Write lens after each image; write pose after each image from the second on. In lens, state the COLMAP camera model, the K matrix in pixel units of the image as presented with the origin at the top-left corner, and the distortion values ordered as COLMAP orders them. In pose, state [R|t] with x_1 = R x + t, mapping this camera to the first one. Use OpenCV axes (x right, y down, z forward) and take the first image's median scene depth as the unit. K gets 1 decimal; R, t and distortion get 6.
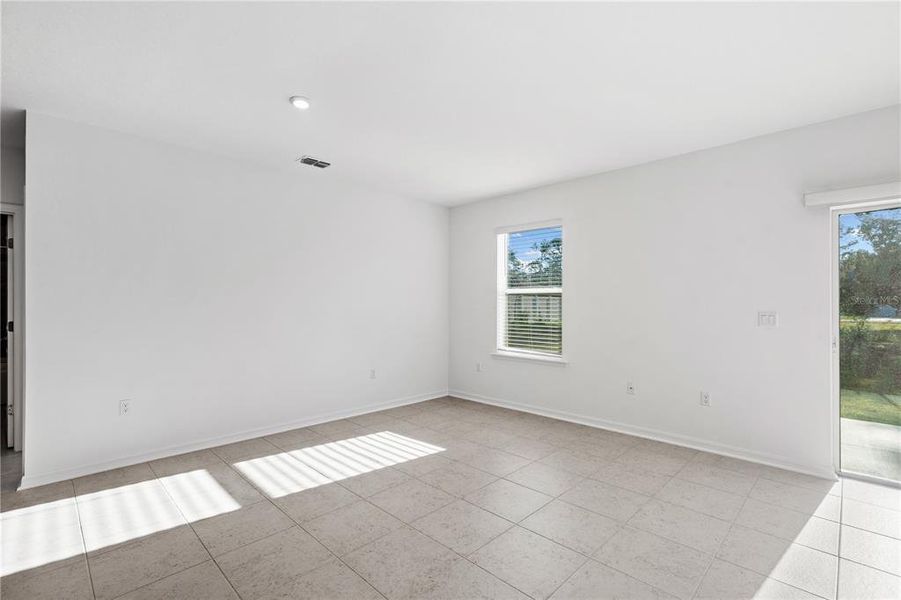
lens RADIAL K [[414.3, 0, 450.5], [0, 414.3, 300.0], [0, 0, 1]] dist [-0.034899, 0.018184]
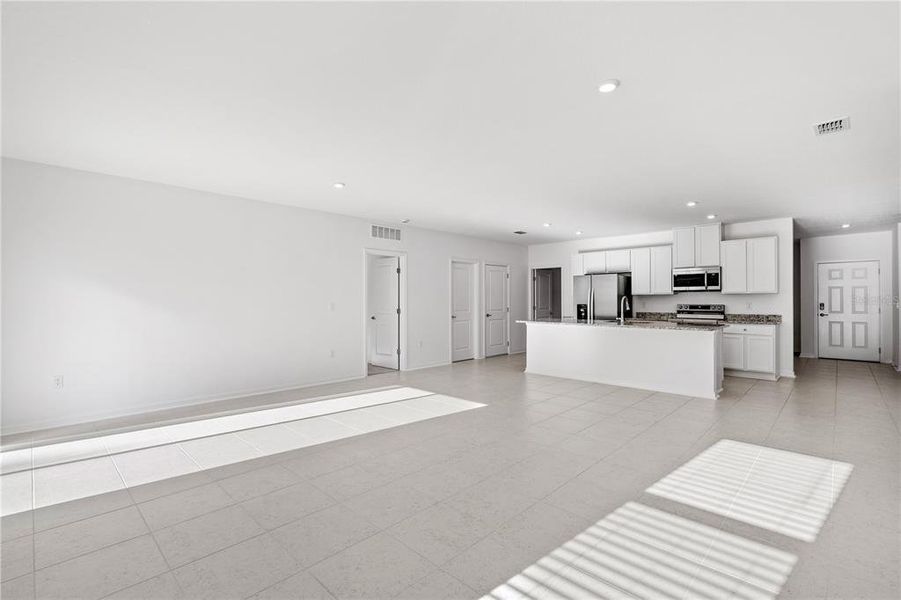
lens RADIAL K [[411.2, 0, 450.5], [0, 411.2, 300.0], [0, 0, 1]] dist [0.002087, 0.000317]
pose [[-0.999908, -0.006993, -0.011644, 0.007041], [-0.006868, 0.999918, -0.010764, 0.010099], [0.011718, -0.010683, -0.999874, 1.067650]]
